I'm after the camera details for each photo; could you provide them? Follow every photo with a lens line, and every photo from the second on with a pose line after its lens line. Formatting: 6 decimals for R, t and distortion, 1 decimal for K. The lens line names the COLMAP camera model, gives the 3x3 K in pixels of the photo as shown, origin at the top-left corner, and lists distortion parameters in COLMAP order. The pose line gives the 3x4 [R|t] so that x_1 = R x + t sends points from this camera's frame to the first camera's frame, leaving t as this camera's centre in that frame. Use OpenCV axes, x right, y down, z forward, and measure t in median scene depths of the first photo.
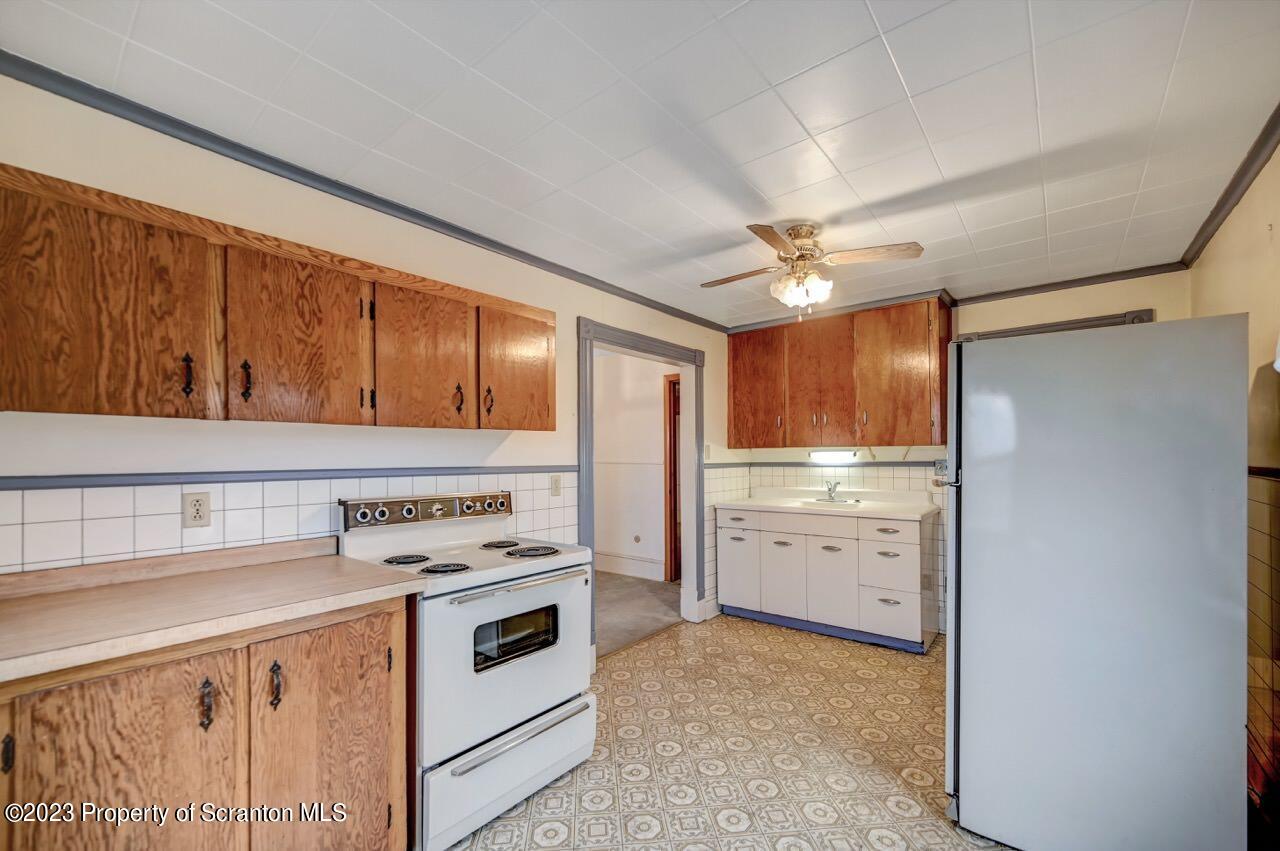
lens RADIAL K [[524.8, 0, 646.6], [0, 524.8, 455.0], [0, 0, 1]] dist [0.002986, 0.000228]
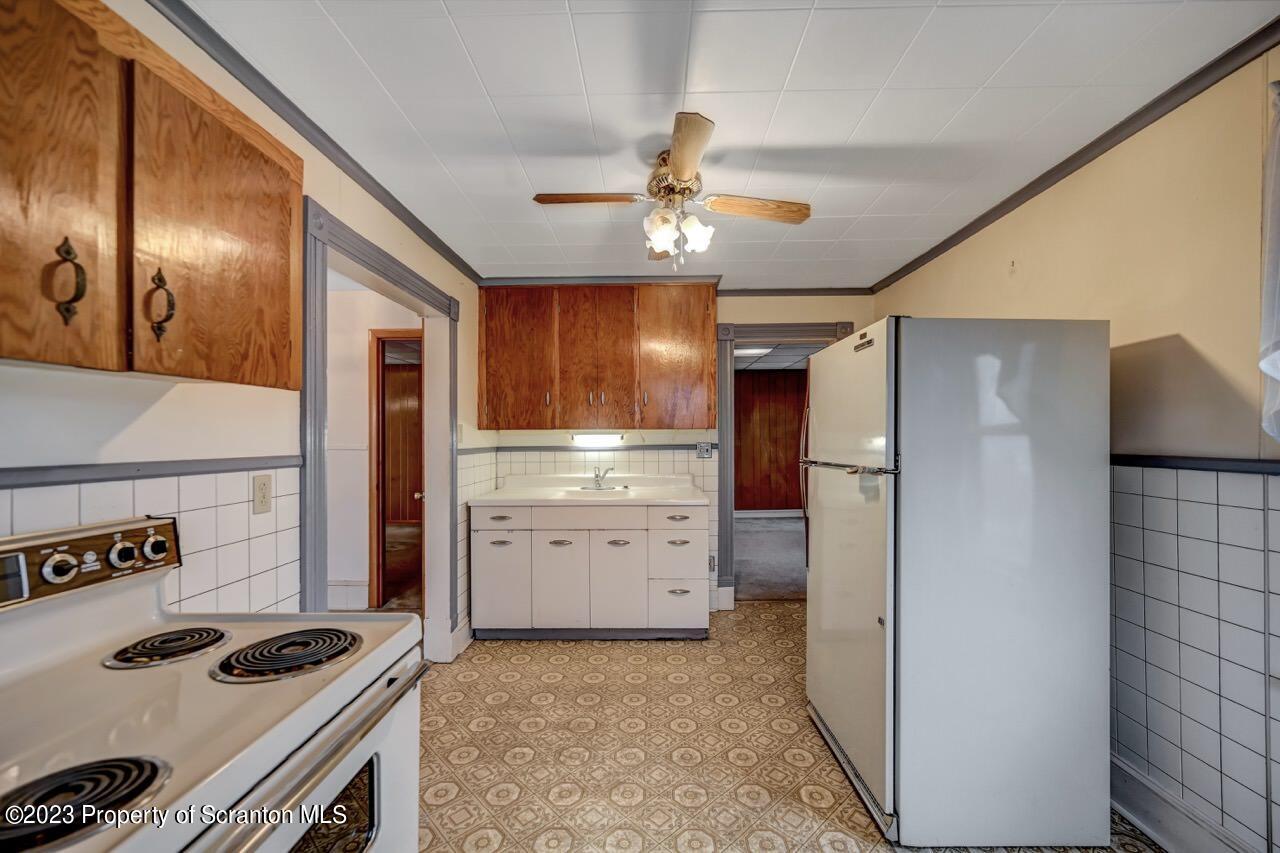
lens RADIAL K [[514.1, 0, 642.0], [0, 514.1, 435.8], [0, 0, 1]] dist [-0.000671, -0.000013]
pose [[0.790812, 0.004861, 0.612040, -0.157298], [-0.003138, 0.999988, -0.003887, -0.000864], [-0.612051, 0.001153, 0.790818, 0.289542]]
